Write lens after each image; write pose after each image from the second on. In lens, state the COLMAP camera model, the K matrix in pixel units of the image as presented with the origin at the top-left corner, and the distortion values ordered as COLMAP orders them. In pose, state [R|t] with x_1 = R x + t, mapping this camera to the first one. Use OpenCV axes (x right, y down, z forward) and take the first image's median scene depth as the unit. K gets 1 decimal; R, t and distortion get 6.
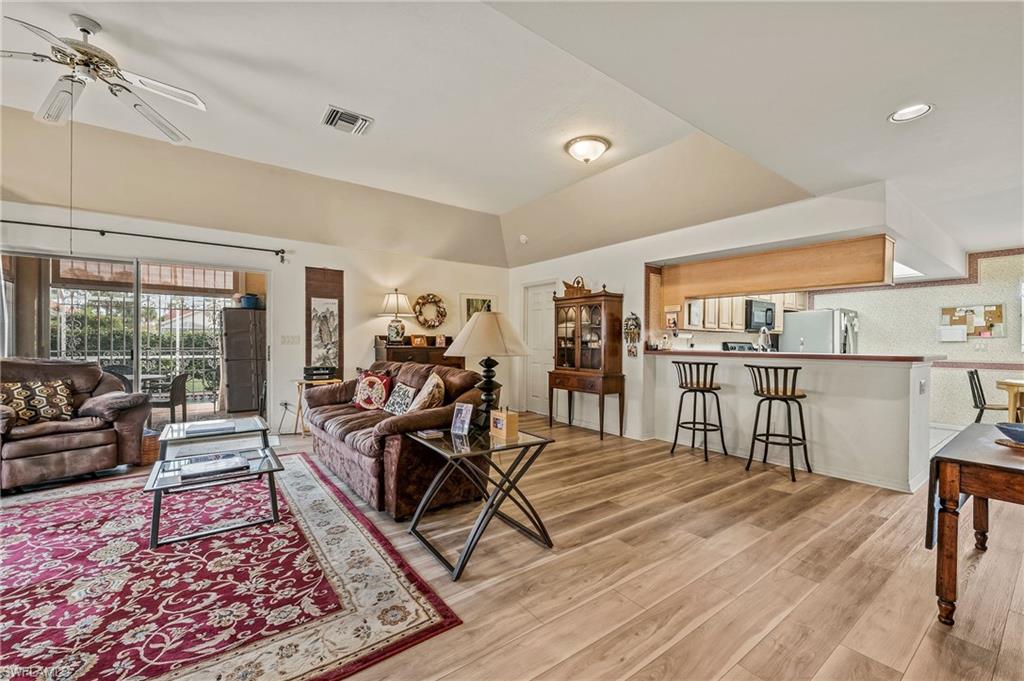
lens RADIAL K [[405.2, 0, 523.7], [0, 405.2, 344.2], [0, 0, 1]] dist [0.002091, -0.000062]
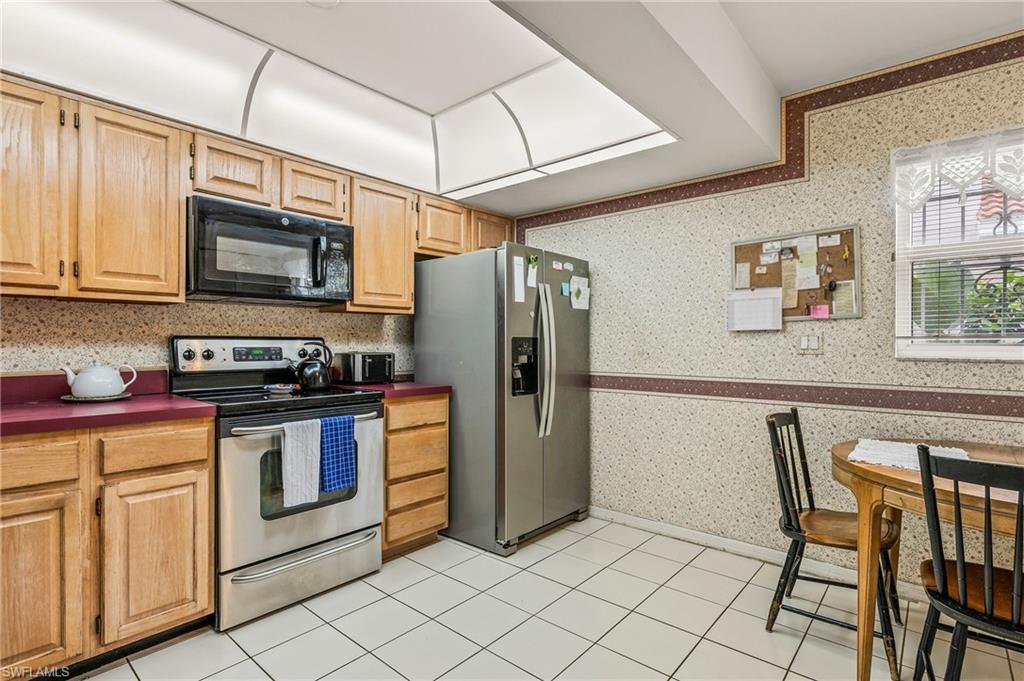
lens RADIAL K [[523.2, 0, 498.2], [0, 523.2, 345.1], [0, 0, 1]] dist [-0.004033, -0.000967]
pose [[0.974718, -0.008925, 0.223258, 1.172051], [0.008256, 0.999958, 0.003931, 0.004618], [-0.223284, -0.001988, 0.974751, 0.944861]]
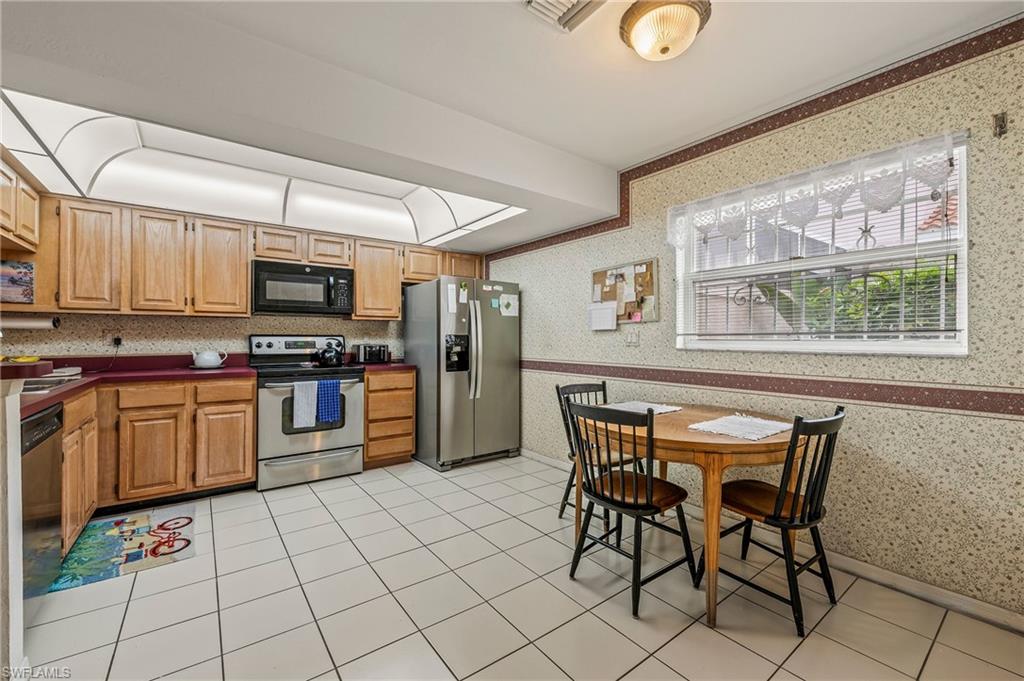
lens RADIAL K [[424.8, 0, 500.1], [0, 424.8, 337.9], [0, 0, 1]] dist [0.002373, -0.000146]
pose [[0.999818, -0.008473, 0.017093, 1.493392], [0.008540, 0.999956, -0.003896, 0.008609], [-0.017059, 0.004042, 0.999846, 0.674055]]
